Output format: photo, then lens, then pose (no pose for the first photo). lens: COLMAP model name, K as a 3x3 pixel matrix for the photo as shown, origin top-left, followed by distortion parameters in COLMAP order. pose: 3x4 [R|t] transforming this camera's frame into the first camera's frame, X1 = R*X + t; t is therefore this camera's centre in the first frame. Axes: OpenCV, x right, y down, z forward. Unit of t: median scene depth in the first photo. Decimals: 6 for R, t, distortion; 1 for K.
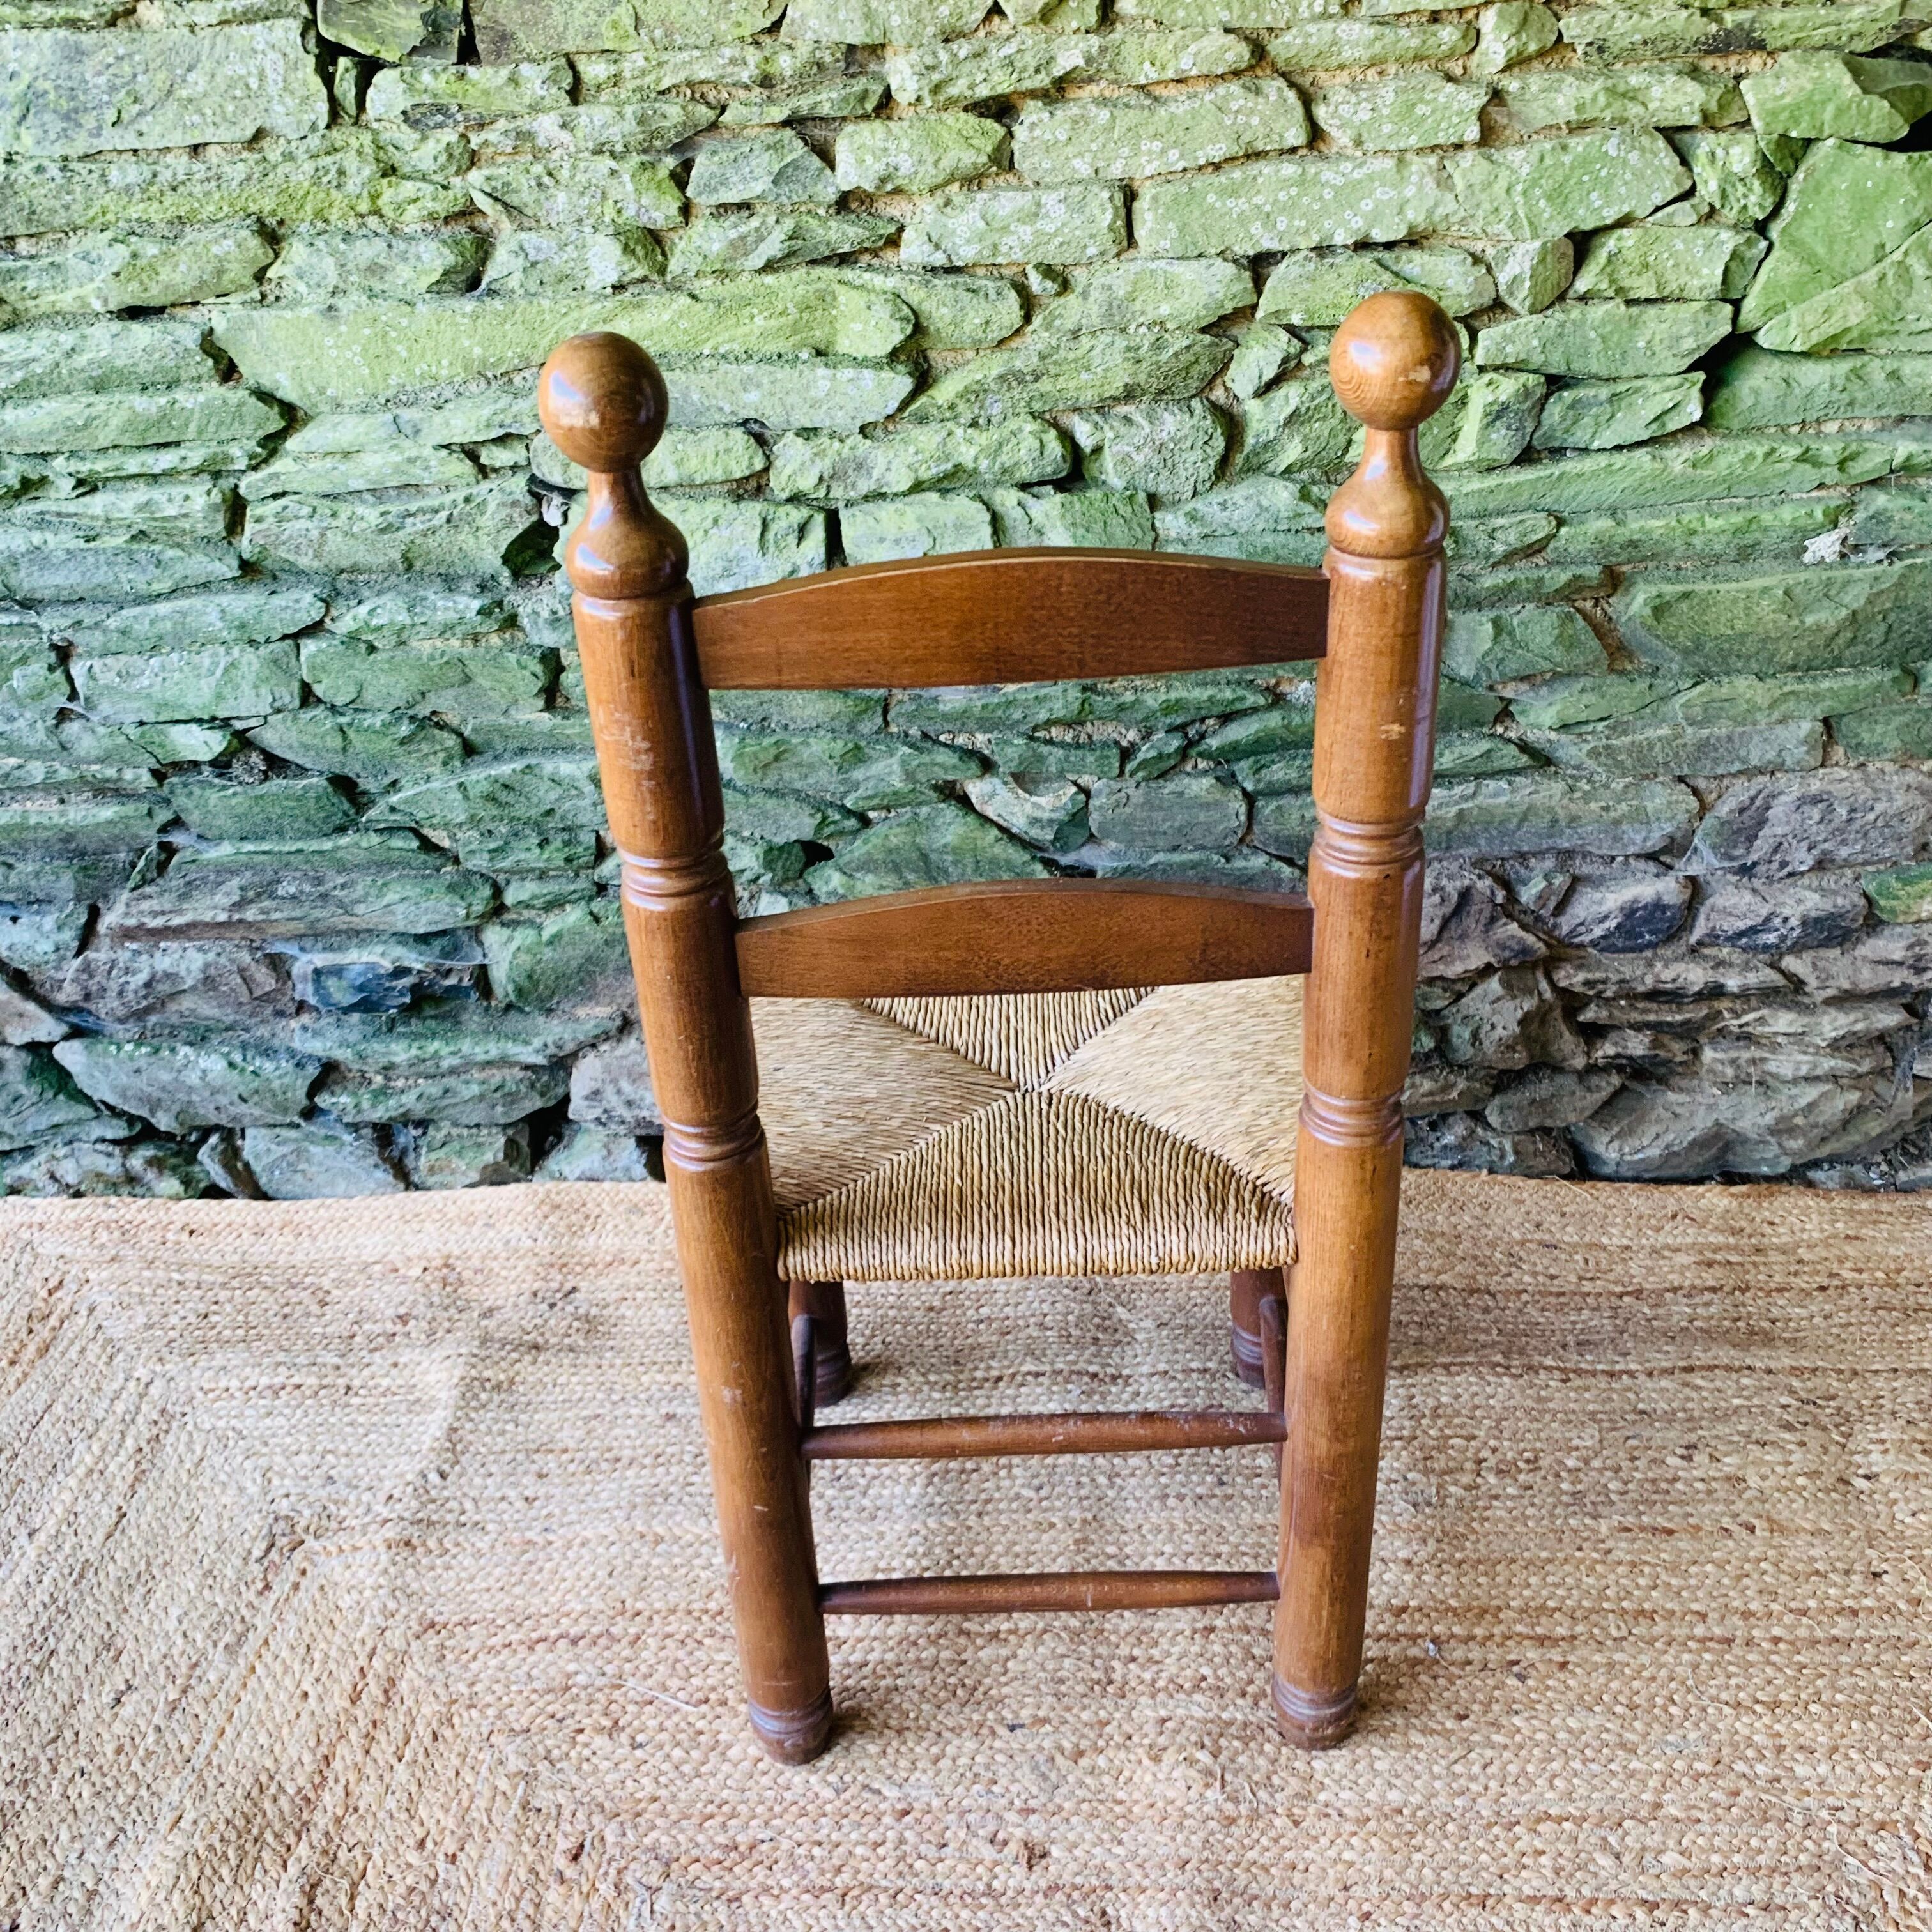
lens RADIAL K [[2012.0, 0, 957.5], [0, 2012.0, 977.0], [0, 0, 1]] dist [0.002637, -0.012578]
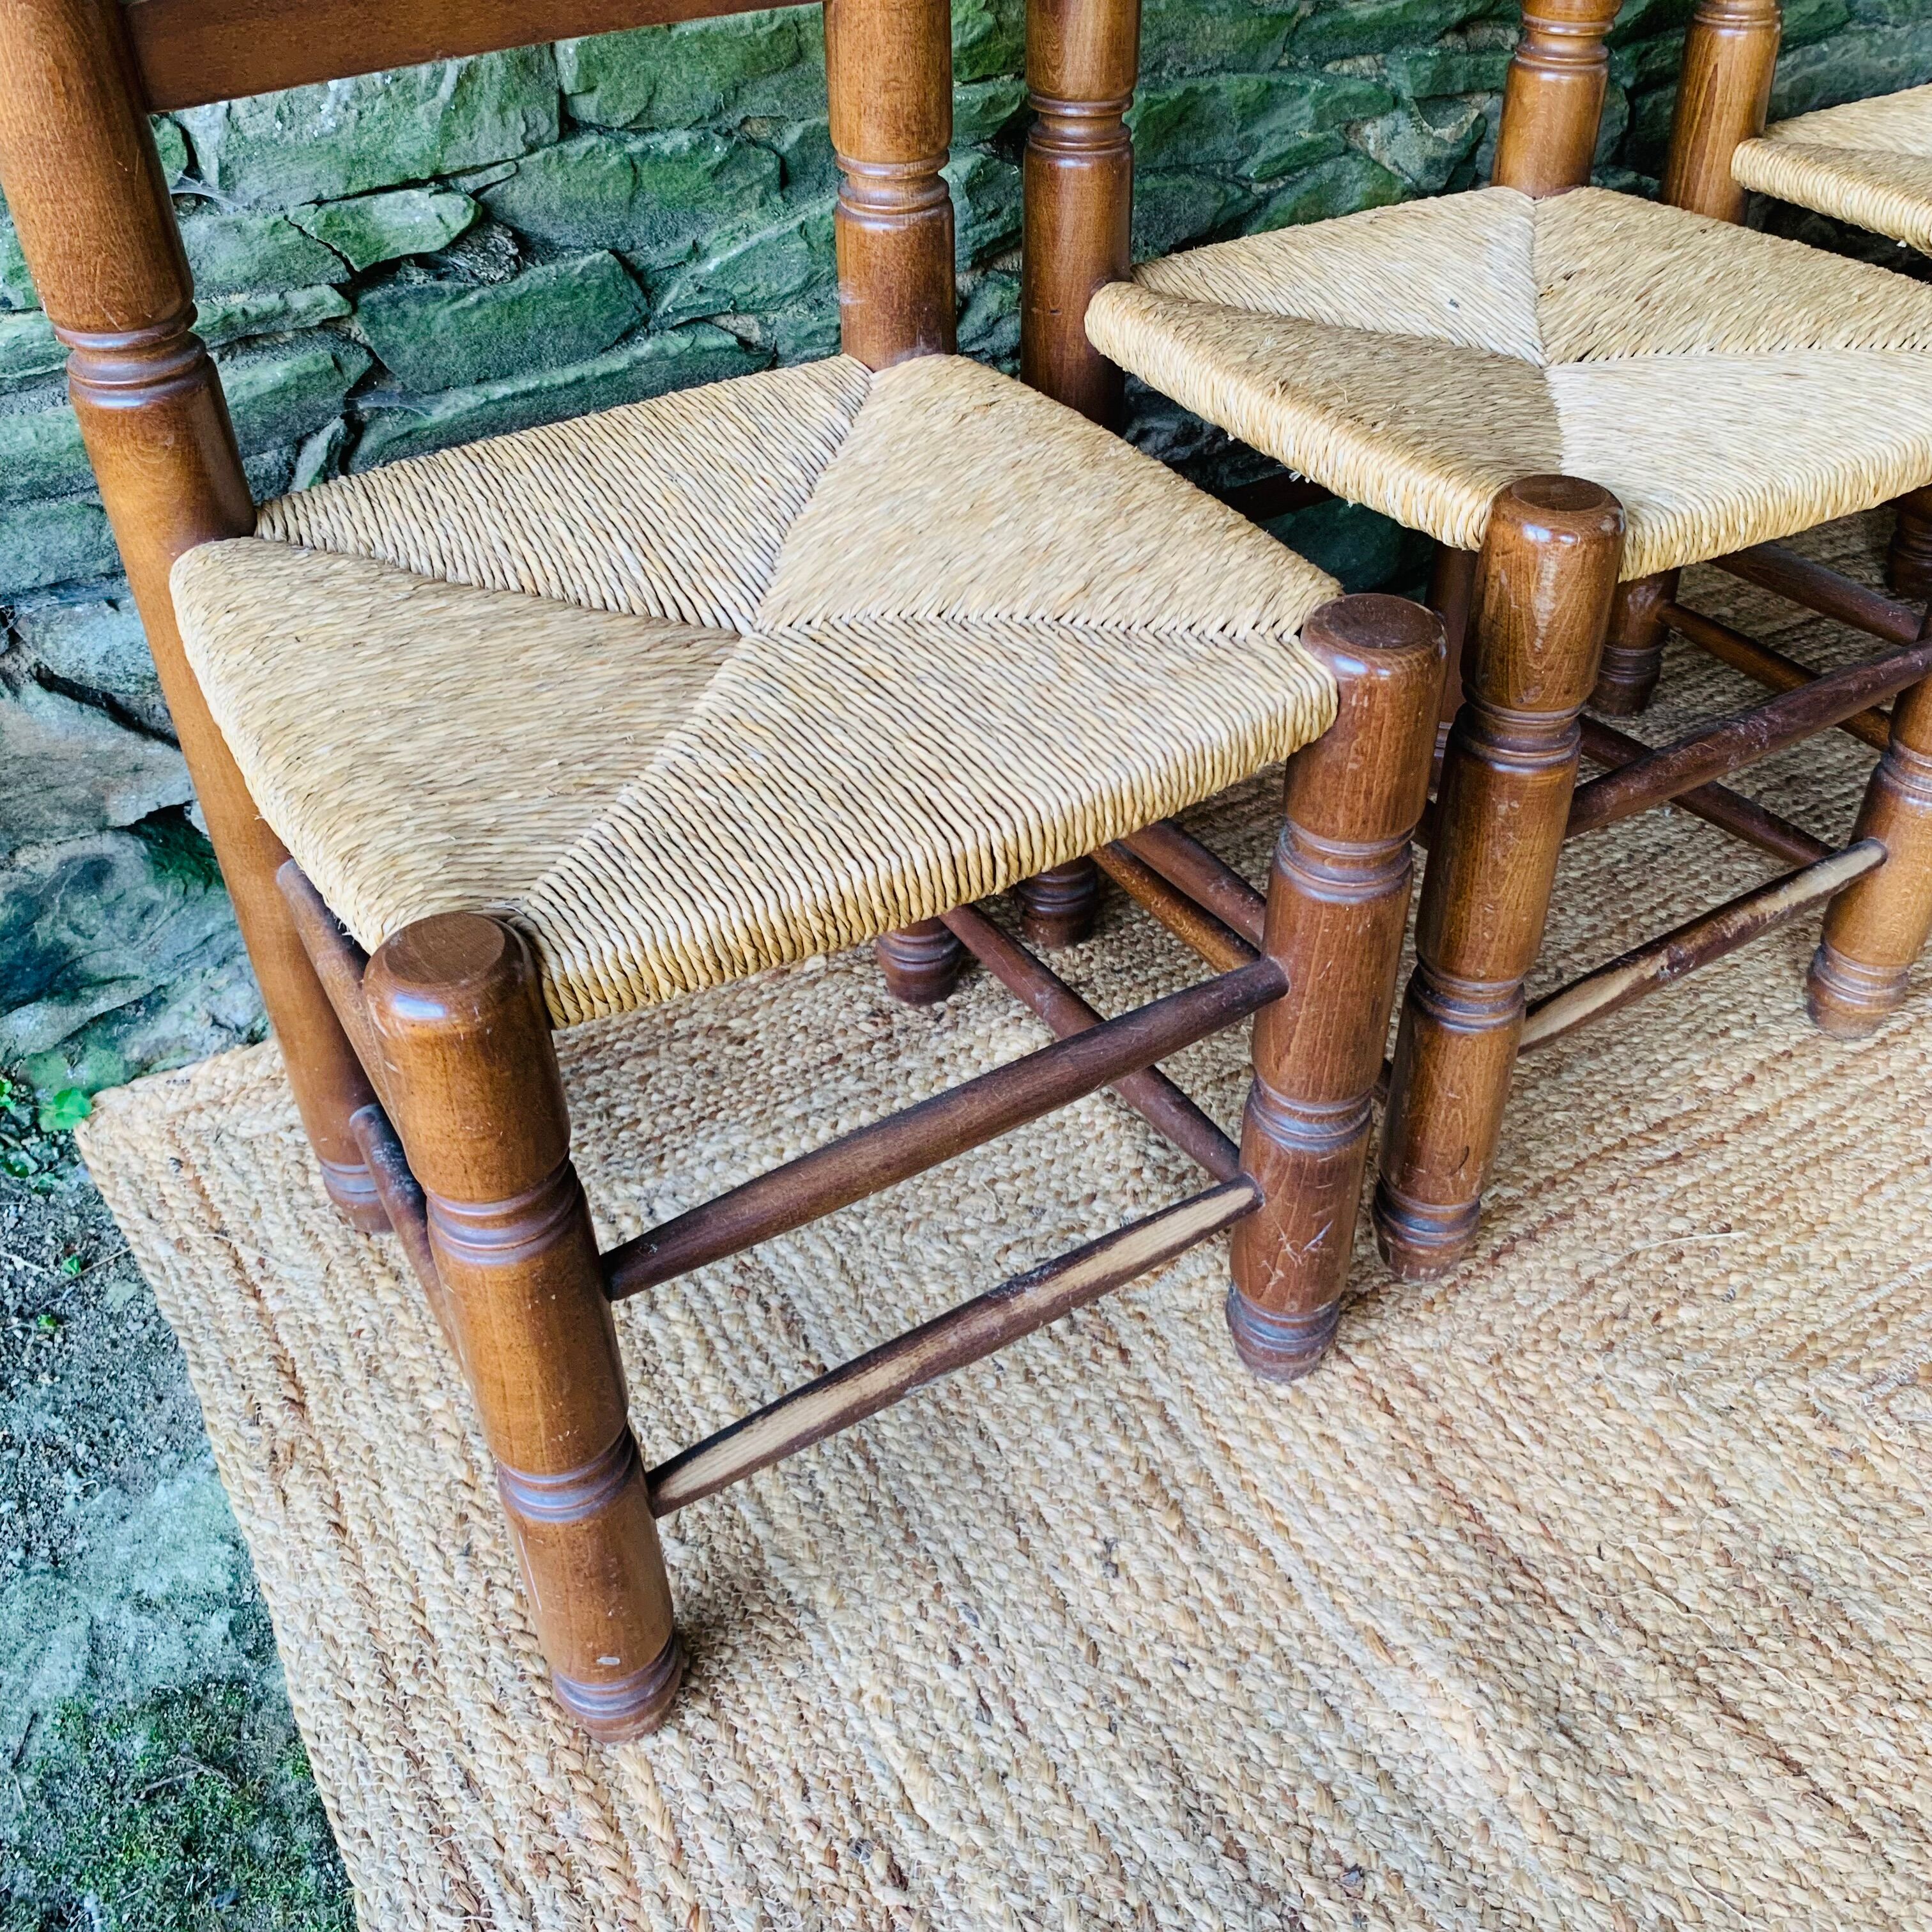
lens RADIAL K [[1988.2, 0, 964.8], [0, 1988.2, 901.6], [0, 0, 1]] dist [0.044760, -0.112449]
pose [[0.834415, -0.308959, 0.456395, -0.634801], [0.255436, 0.950580, 0.176493, 0.016948], [-0.488369, -0.030689, 0.872097, 0.419969]]
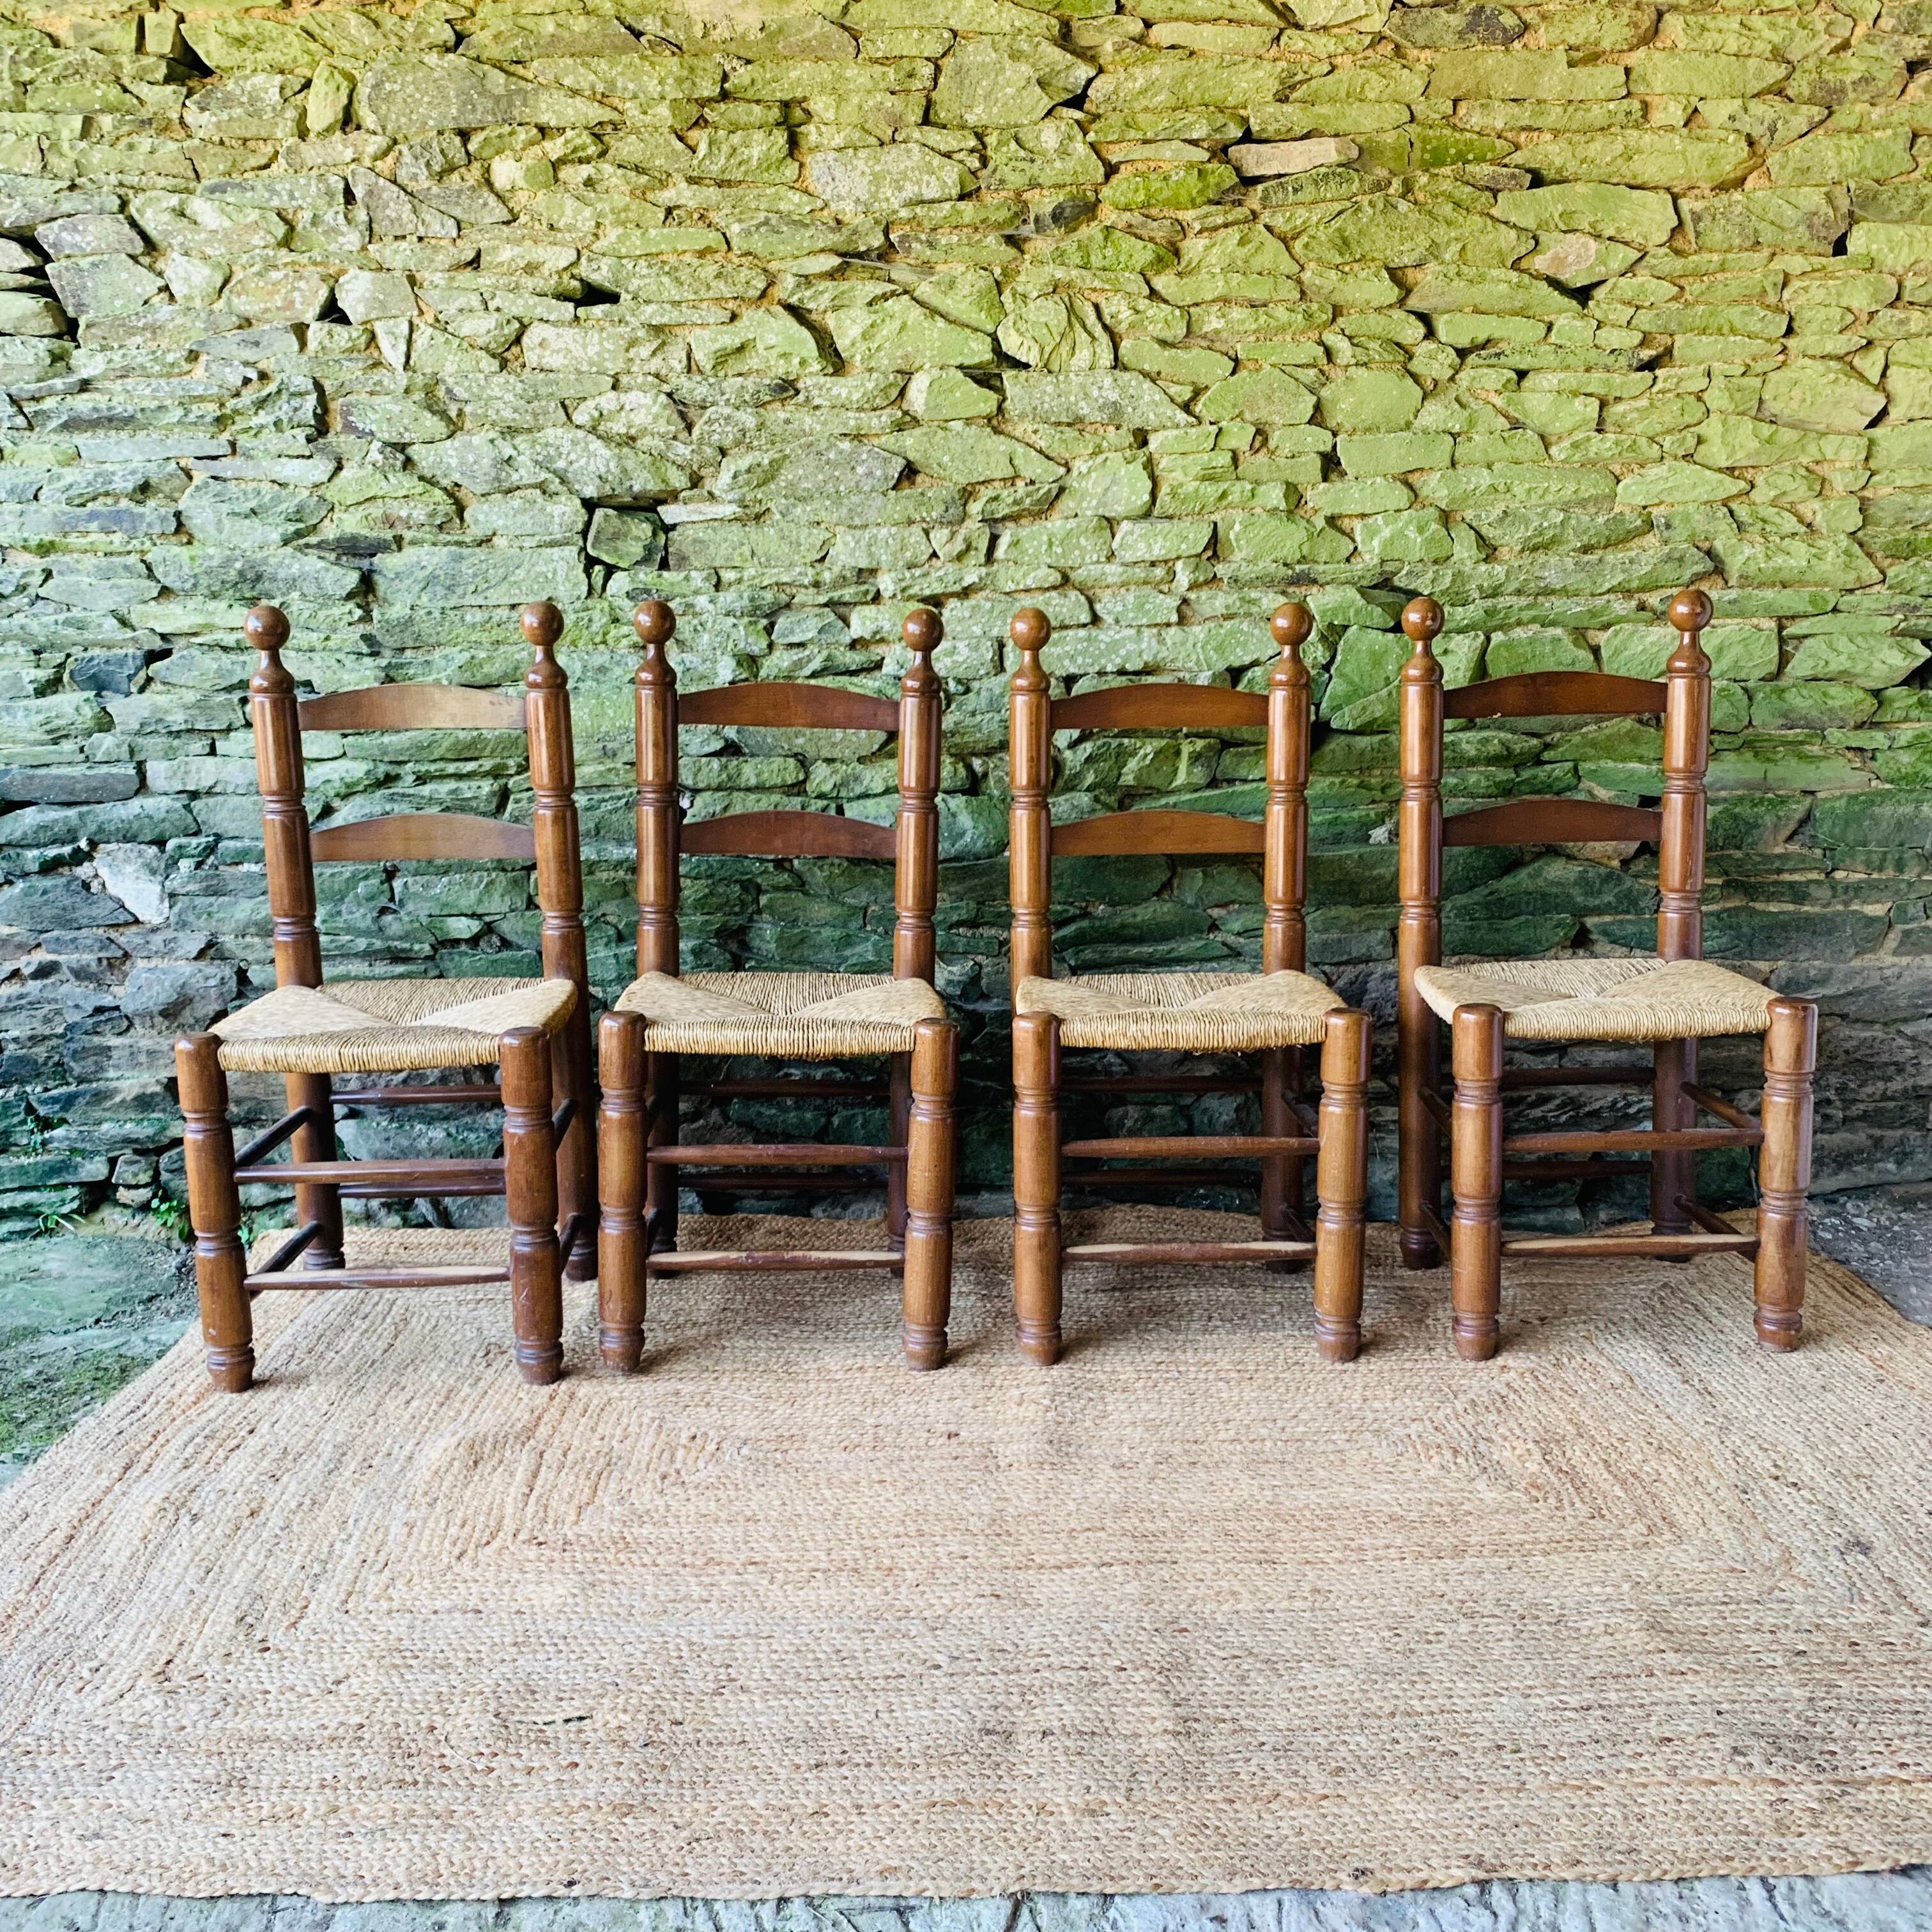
lens RADIAL K [[1989.2, 0, 962.0], [0, 1989.2, 934.2], [0, 0, 1]] dist [0.170172, -0.462349]
pose [[0.998292, 0.023019, 0.053696, -0.048252], [-0.003011, 0.938157, -0.346196, 0.526563], [-0.058344, 0.345443, 0.936624, -0.687265]]
